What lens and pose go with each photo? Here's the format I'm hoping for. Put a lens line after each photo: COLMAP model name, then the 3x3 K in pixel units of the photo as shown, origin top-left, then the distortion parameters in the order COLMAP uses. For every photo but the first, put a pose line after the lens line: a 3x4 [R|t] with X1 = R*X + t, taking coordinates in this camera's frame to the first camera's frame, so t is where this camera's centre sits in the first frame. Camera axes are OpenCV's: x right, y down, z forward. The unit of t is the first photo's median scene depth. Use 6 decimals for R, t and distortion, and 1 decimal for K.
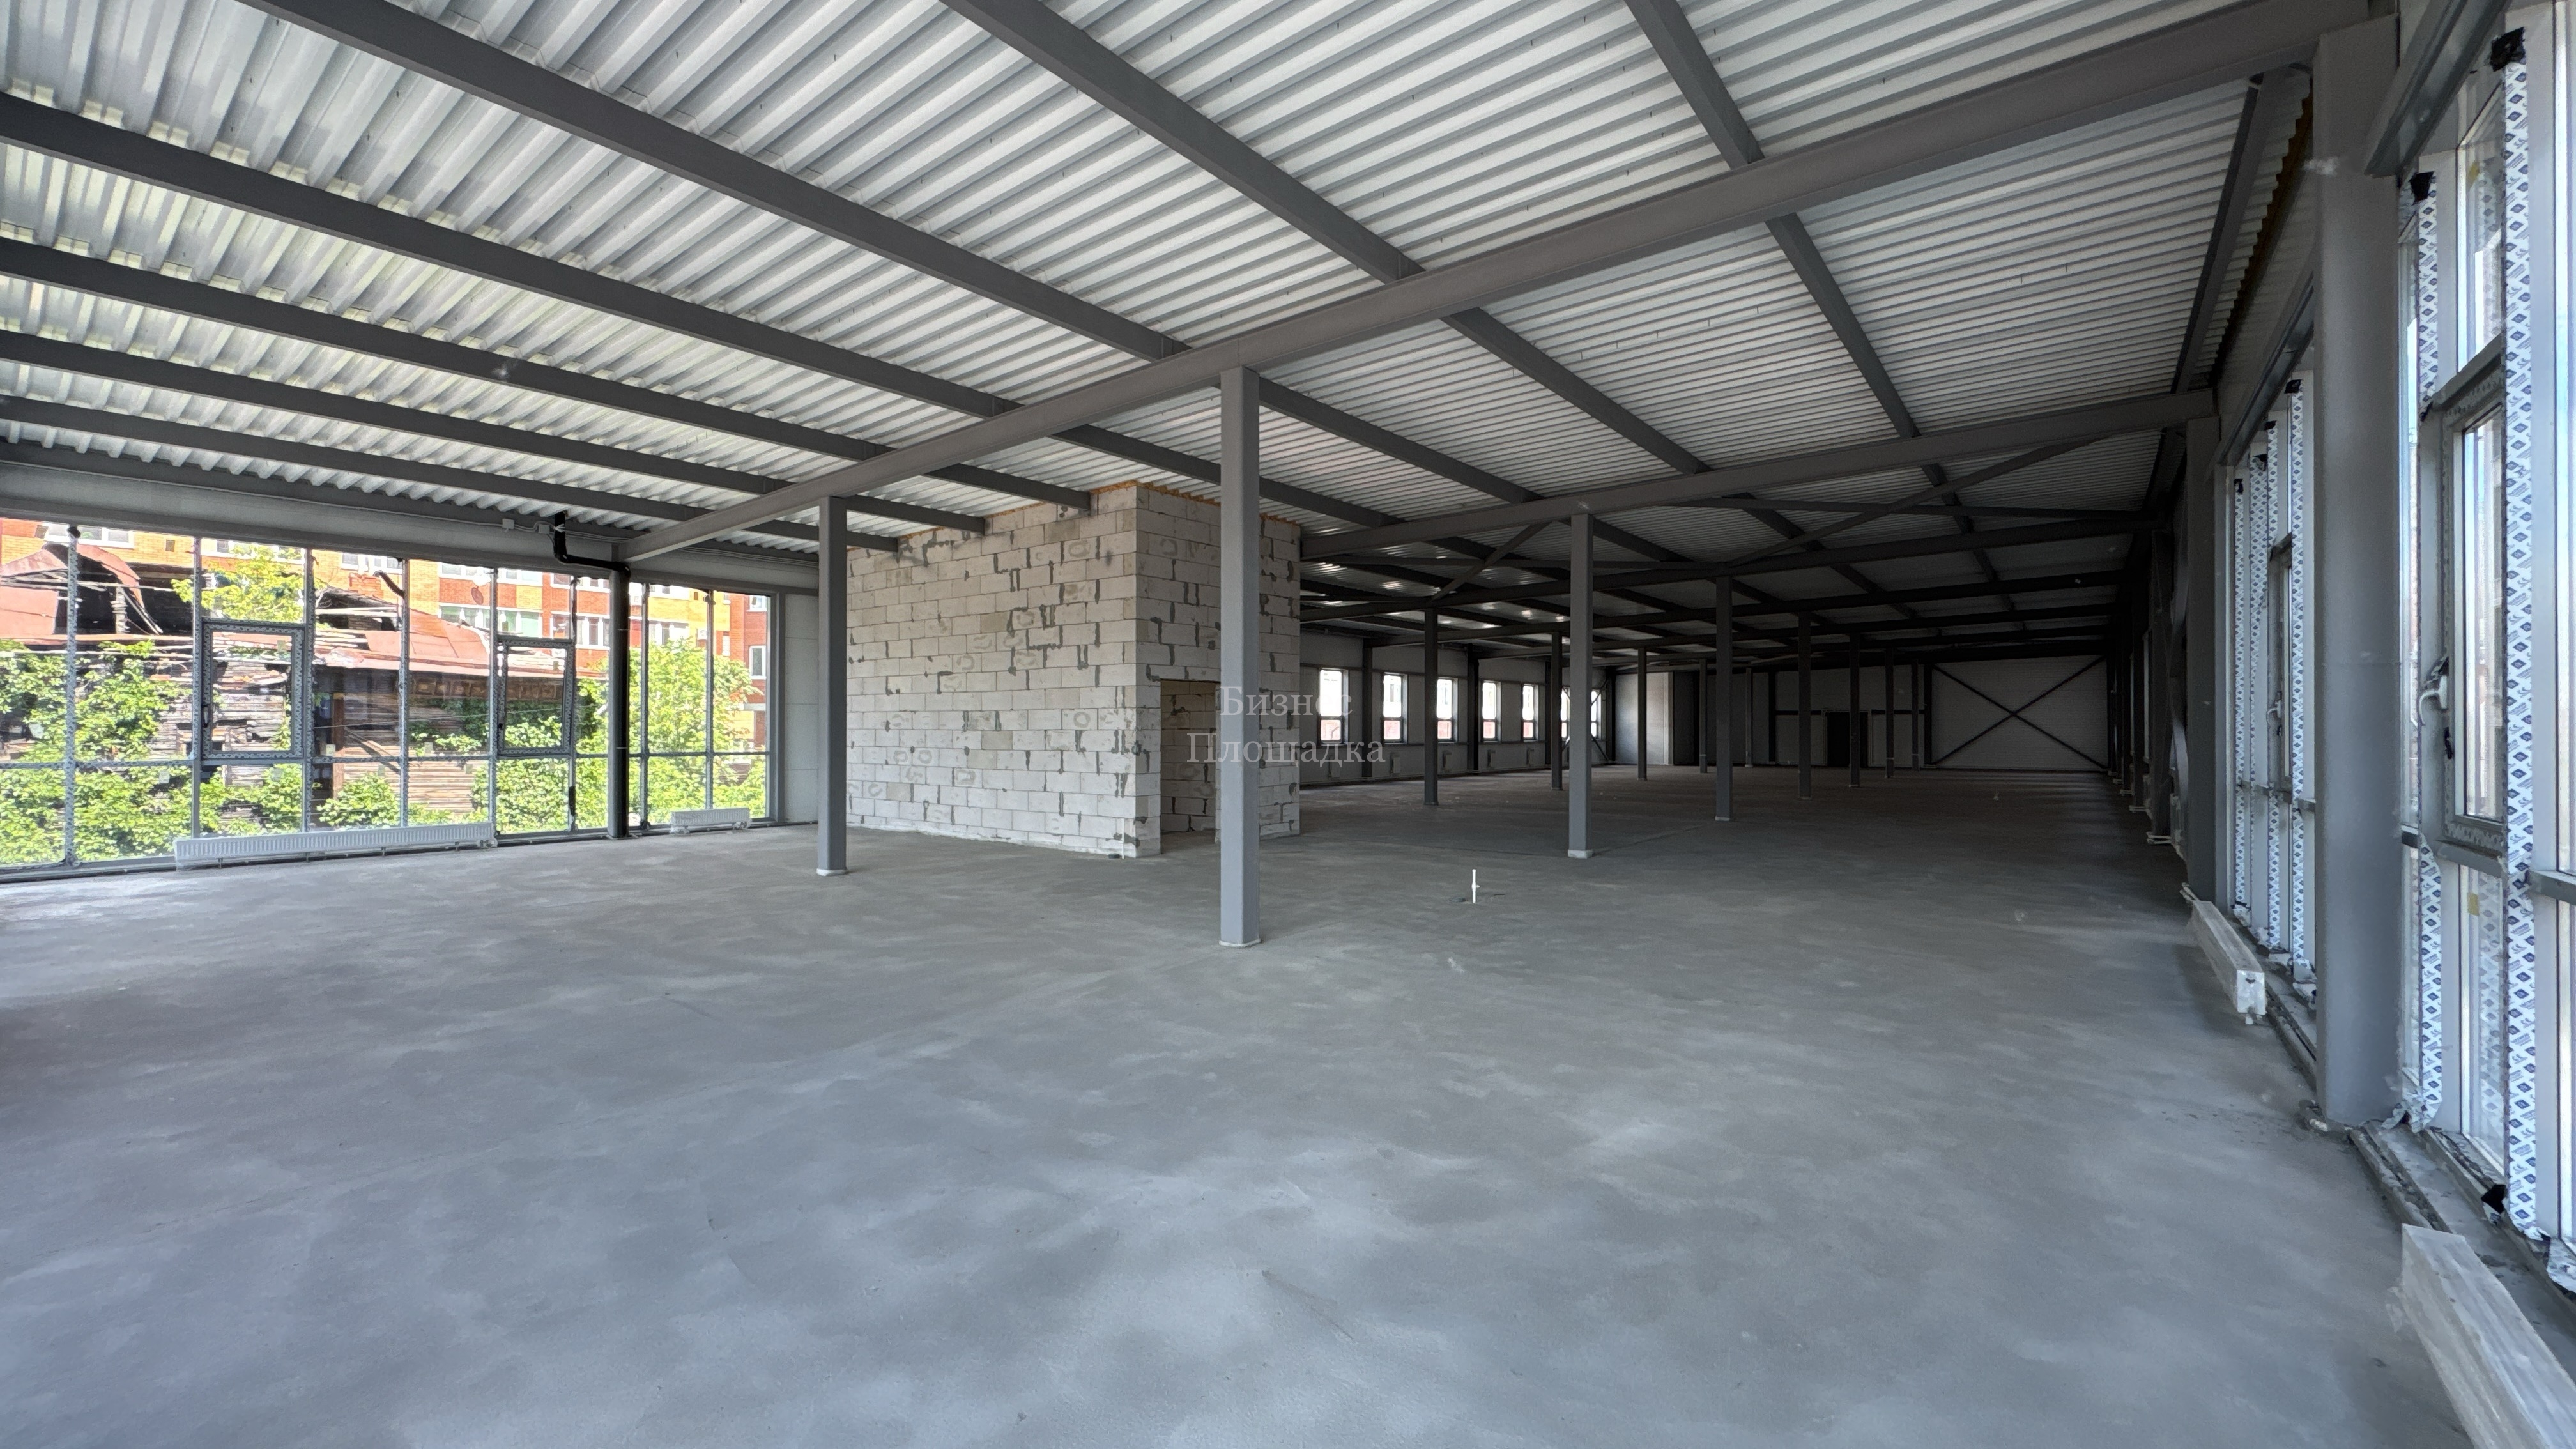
lens RADIAL K [[1024.7, 0, 1296.7], [0, 1024.7, 708.6], [0, 0, 1]] dist [0.000742, 0.000143]
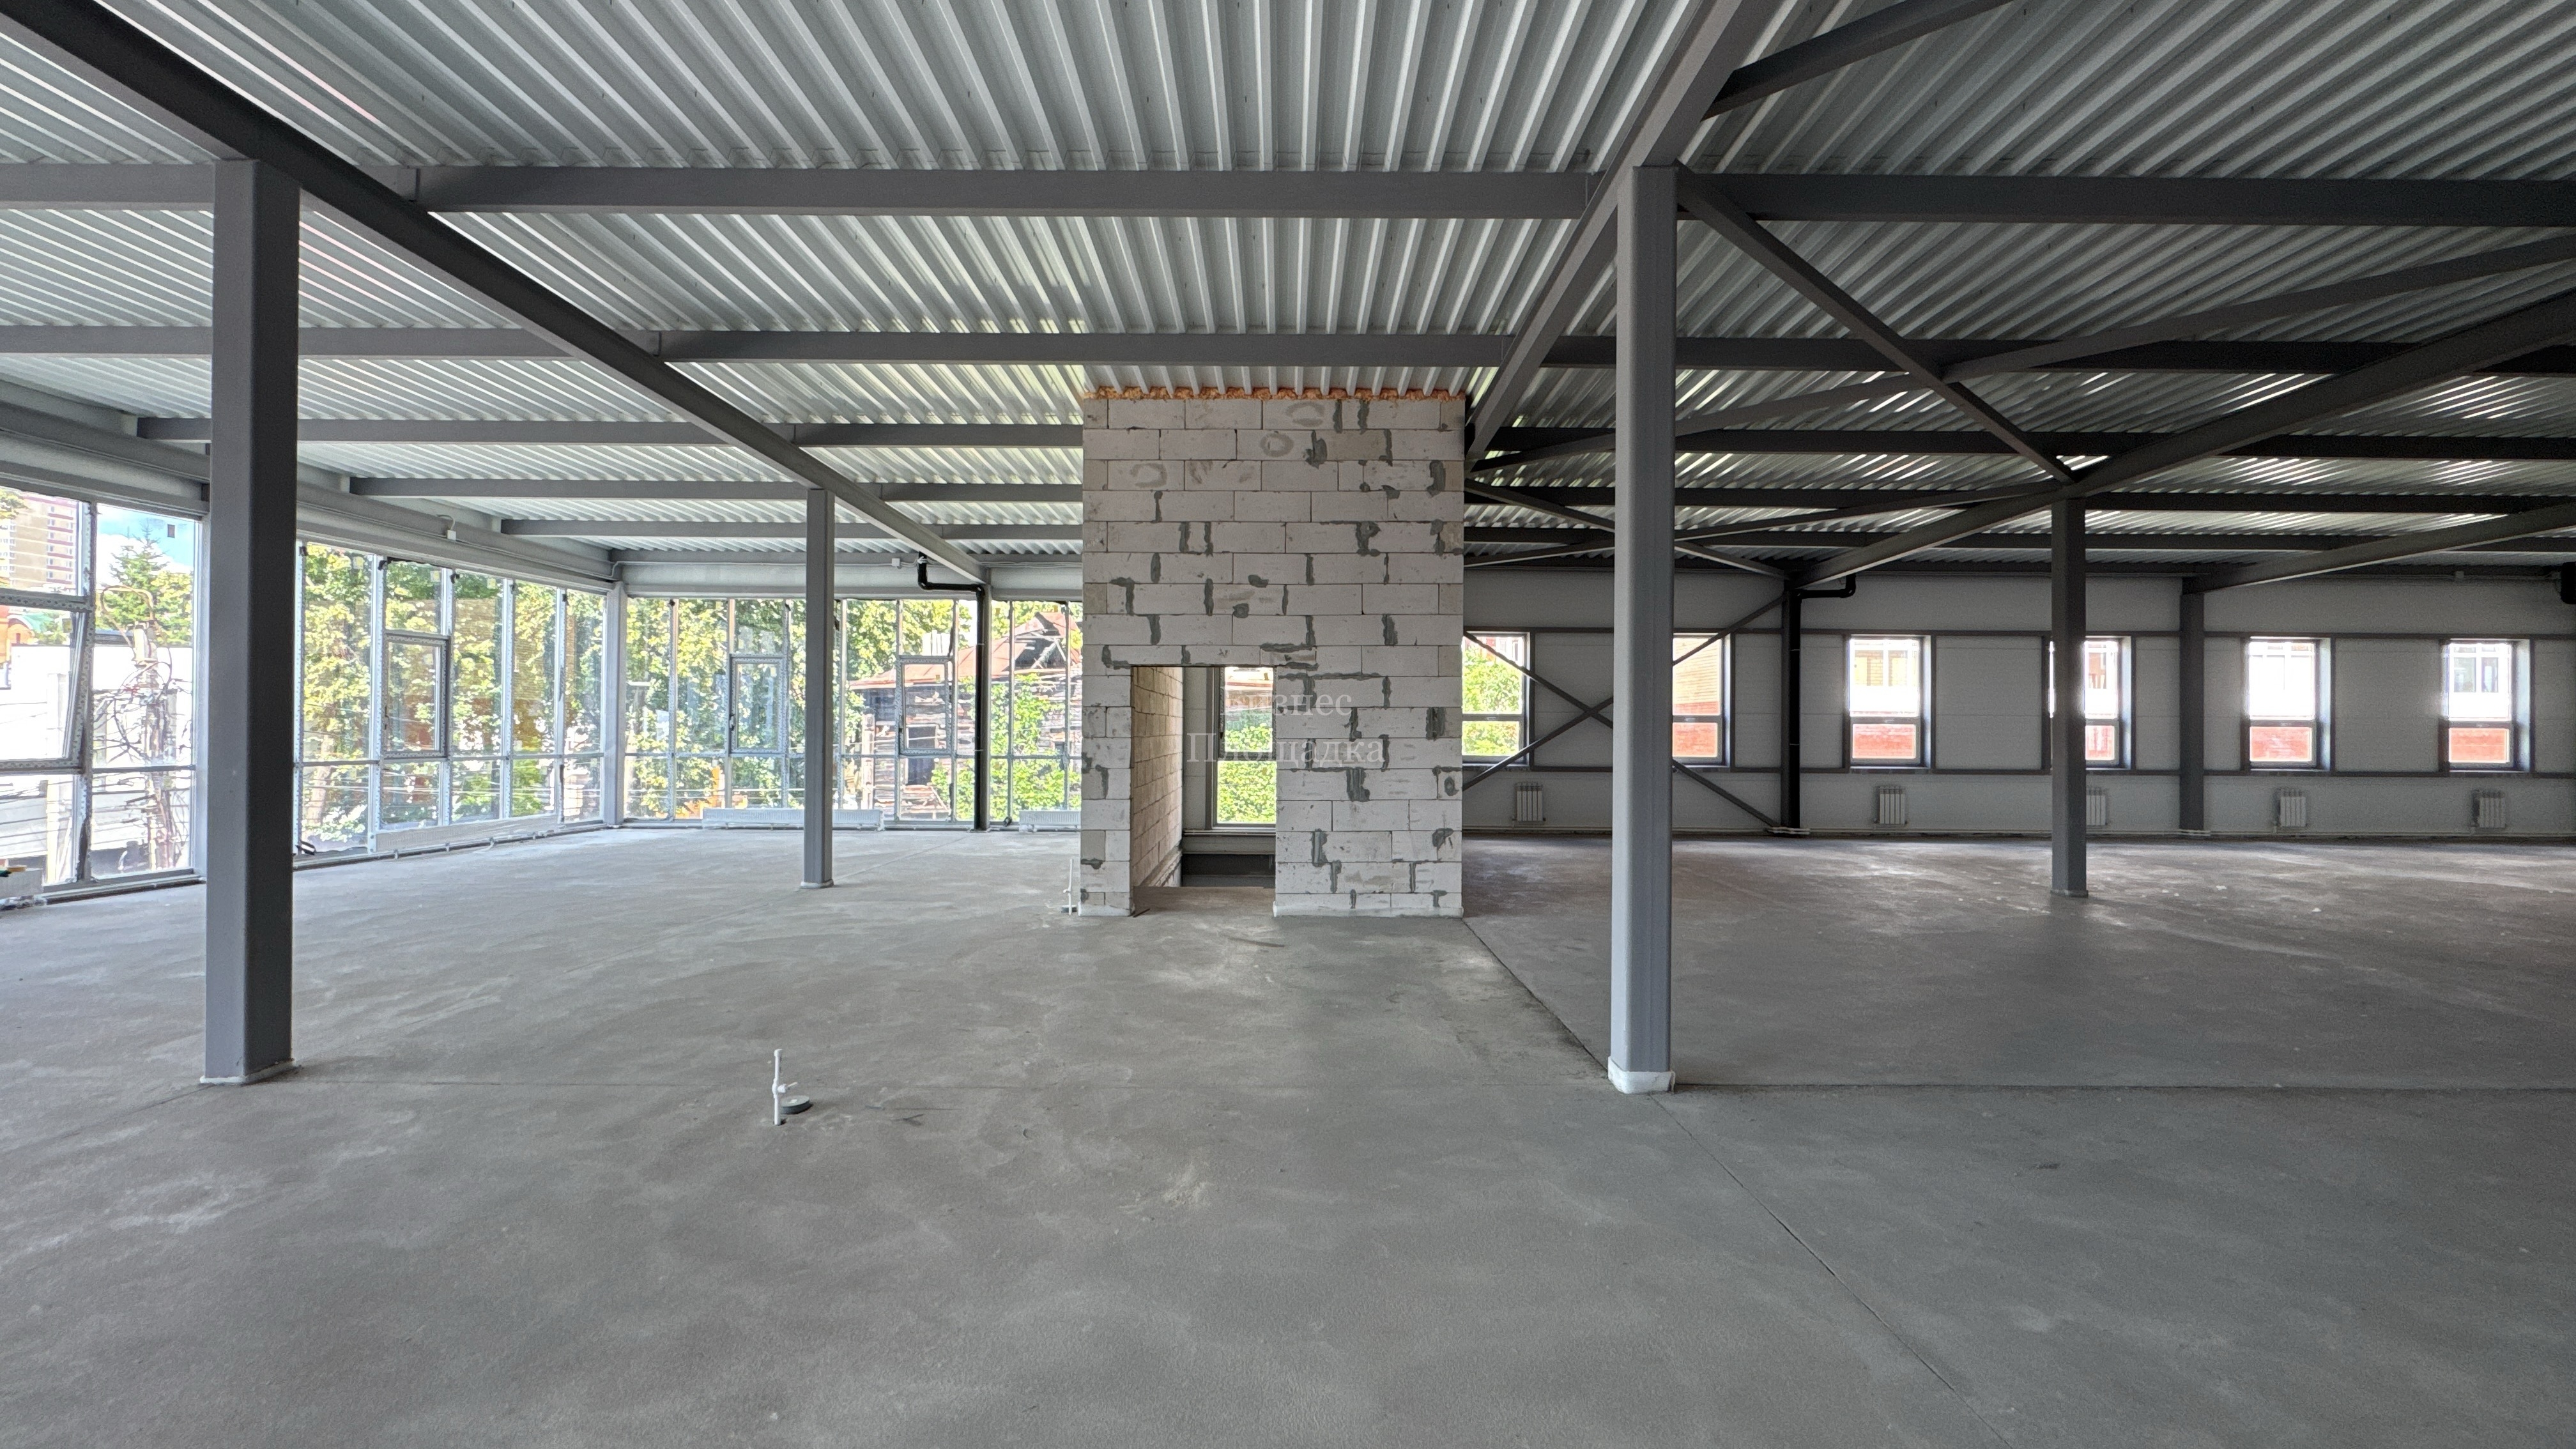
lens RADIAL K [[1024.7, 0, 1275.8], [0, 1024.7, 735.5], [0, 0, 1]] dist [0.000742, 0.000143]
pose [[0.611478, 0.007355, -0.791227, 0.407492], [0.008028, 0.999848, 0.015499, 0.007681], [0.791220, -0.015829, 0.611326, 0.549178]]
